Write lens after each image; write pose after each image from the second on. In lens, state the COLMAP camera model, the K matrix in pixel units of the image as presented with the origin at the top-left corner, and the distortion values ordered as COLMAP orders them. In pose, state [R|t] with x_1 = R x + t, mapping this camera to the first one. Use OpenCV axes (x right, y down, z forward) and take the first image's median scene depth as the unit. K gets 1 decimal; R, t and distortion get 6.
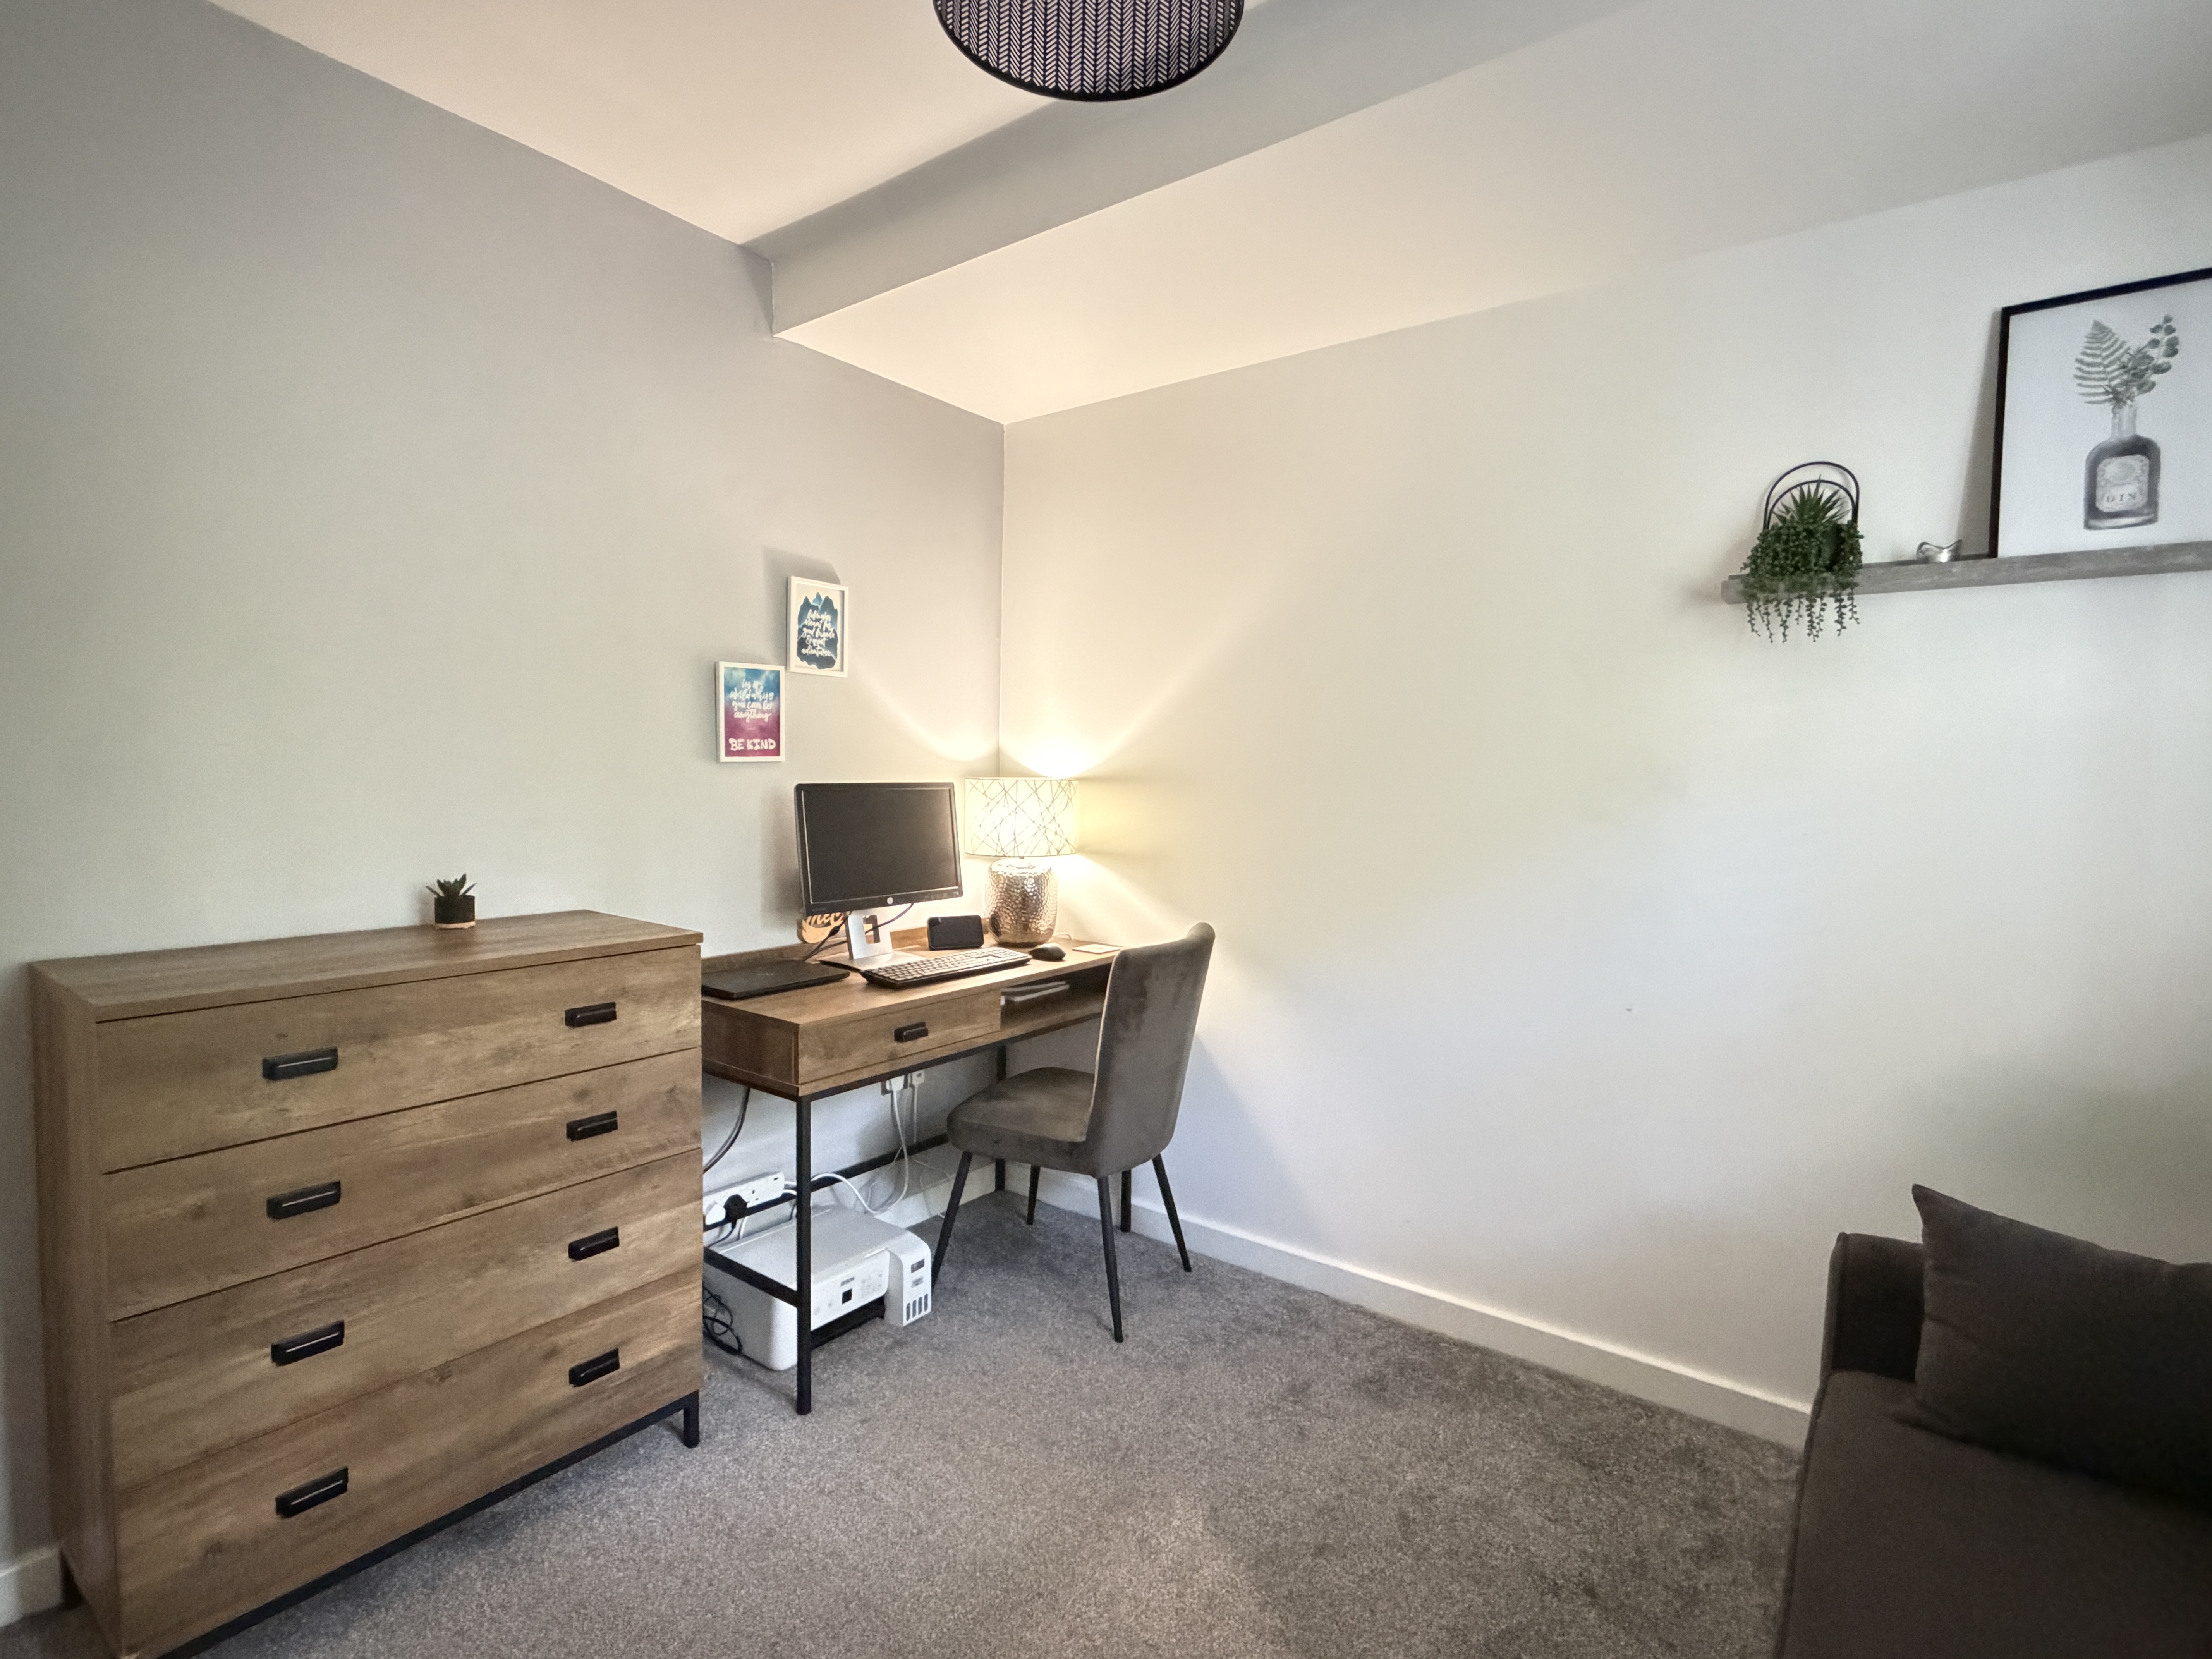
lens RADIAL K [[1064.1, 0, 1115.4], [0, 1064.1, 823.7], [0, 0, 1]] dist [0.002296, -0.001833]
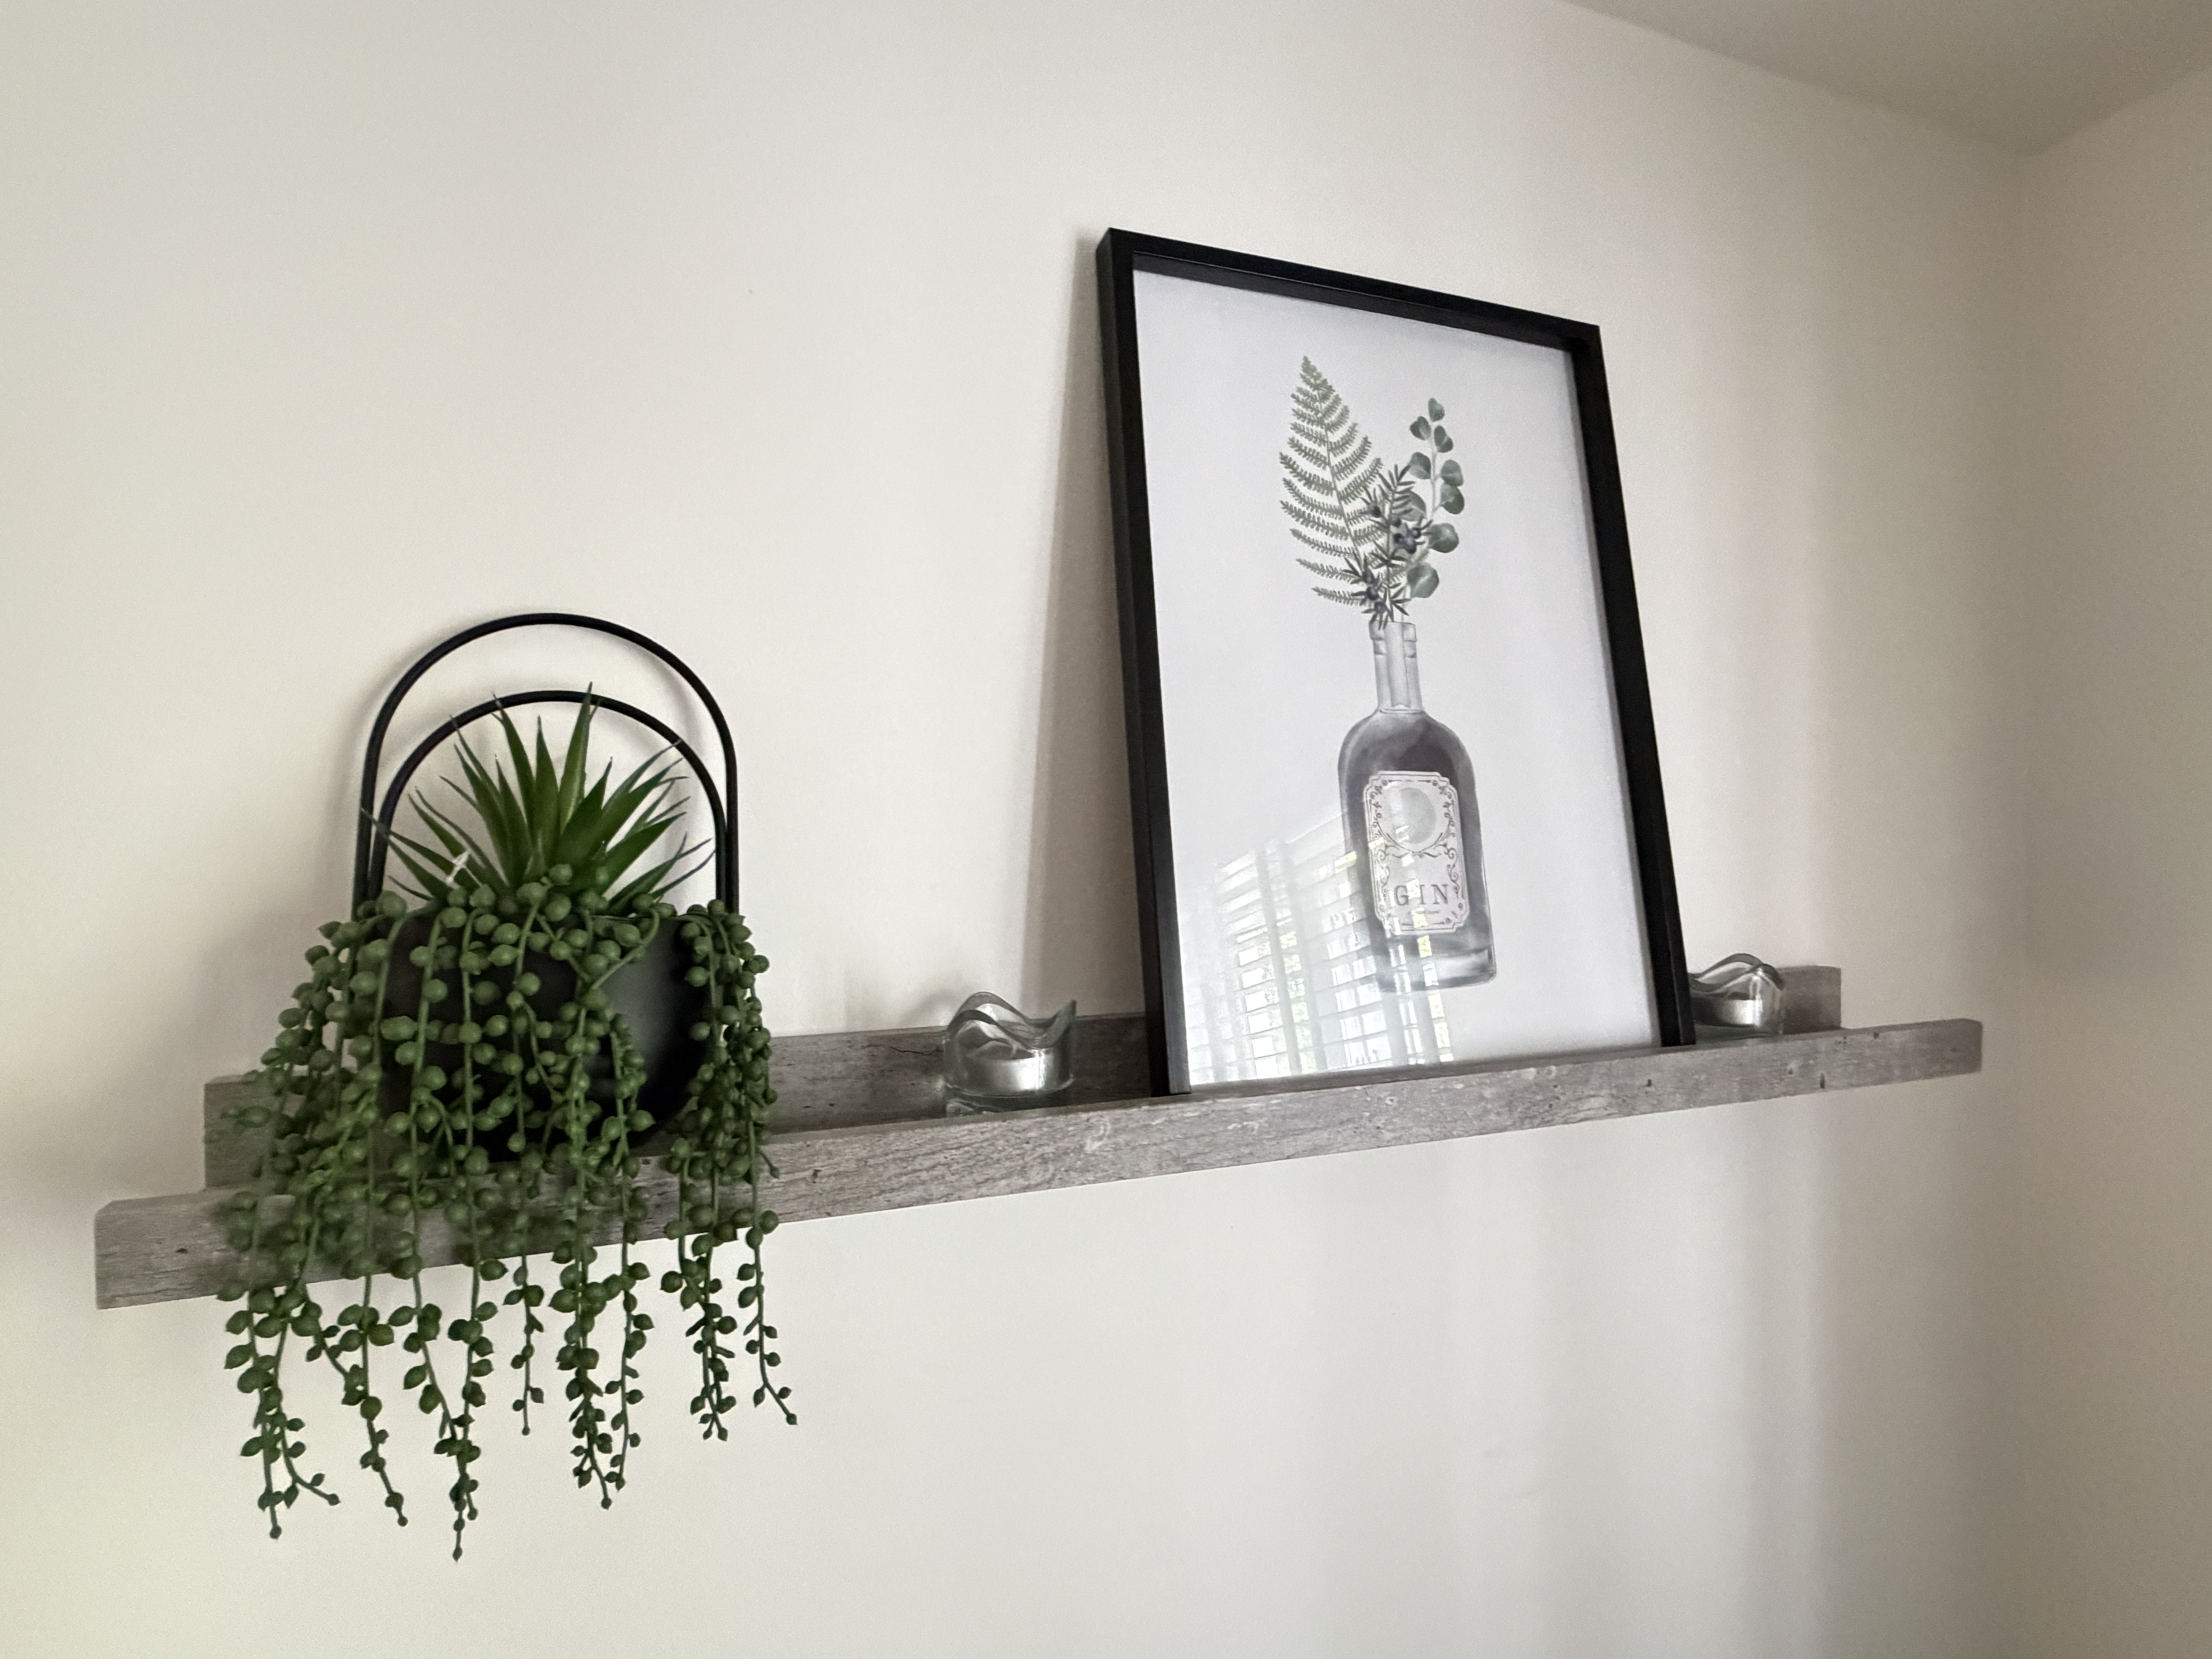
lens RADIAL K [[1064.1, 0, 1102.2], [0, 1064.1, 816.1], [0, 0, 1]] dist [0.002296, -0.001833]
pose [[0.525230, -0.025773, 0.850570, 0.542073], [0.060220, 0.998161, -0.006941, -0.300456], [-0.848827, 0.054867, 0.525816, 0.813693]]
